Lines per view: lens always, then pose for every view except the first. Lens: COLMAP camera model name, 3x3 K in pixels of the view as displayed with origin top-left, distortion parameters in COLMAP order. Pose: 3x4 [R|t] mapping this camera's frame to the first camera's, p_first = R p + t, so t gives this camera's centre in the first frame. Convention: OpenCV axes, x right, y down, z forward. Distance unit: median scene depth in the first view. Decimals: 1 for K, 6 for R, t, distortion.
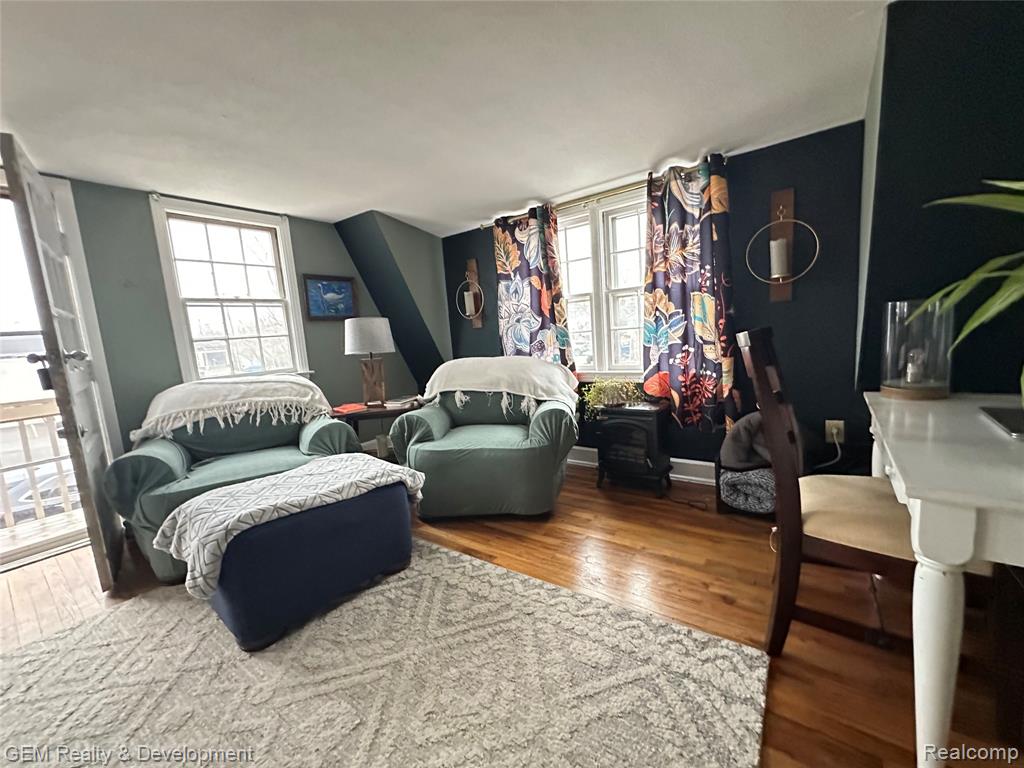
lens RADIAL K [[409.7, 0, 508.9], [0, 409.7, 383.4], [0, 0, 1]] dist [-0.004033, 0.000690]
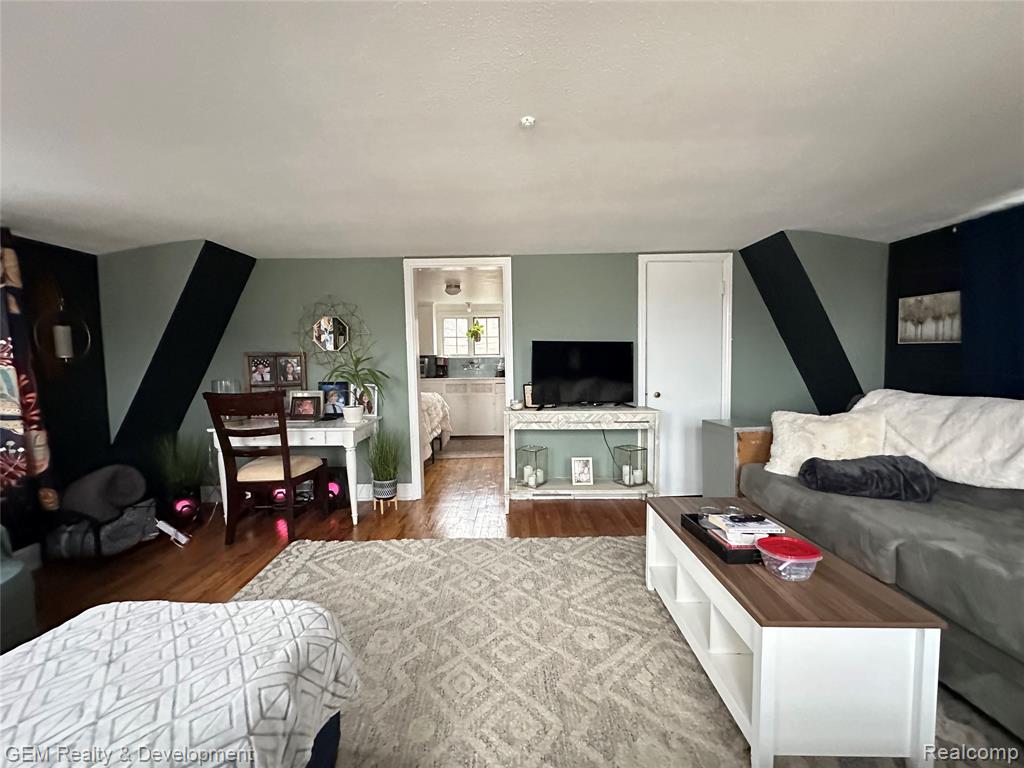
lens RADIAL K [[409.7, 0, 512.0], [0, 409.7, 384.8], [0, 0, 1]] dist [-0.004033, 0.000690]
pose [[-0.596909, 0.035790, 0.801510, -0.762826], [0.165492, 0.983013, 0.079352, -0.049637], [-0.785056, 0.180010, -0.592692, 0.531530]]
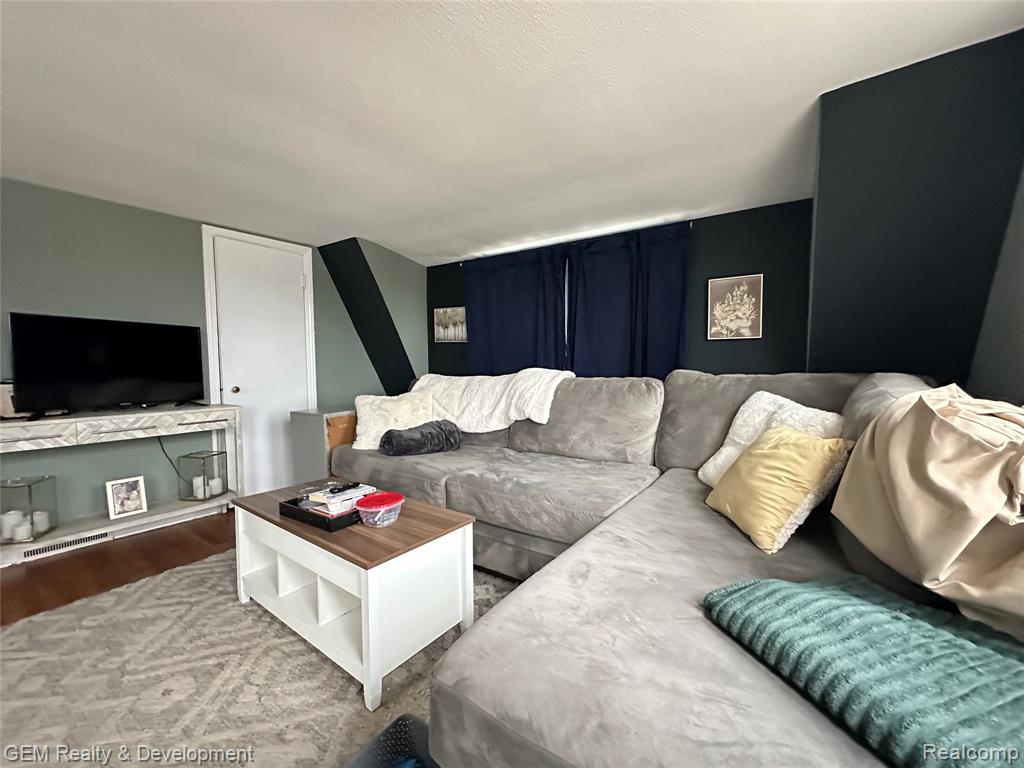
lens RADIAL K [[409.7, 0, 512.7], [0, 409.7, 384.0], [0, 0, 1]] dist [-0.004033, 0.000690]
pose [[-0.996590, 0.079780, -0.021053, -0.747318], [0.074179, 0.978034, 0.194799, -0.022720], [0.036132, 0.192573, -0.980617, 0.550998]]
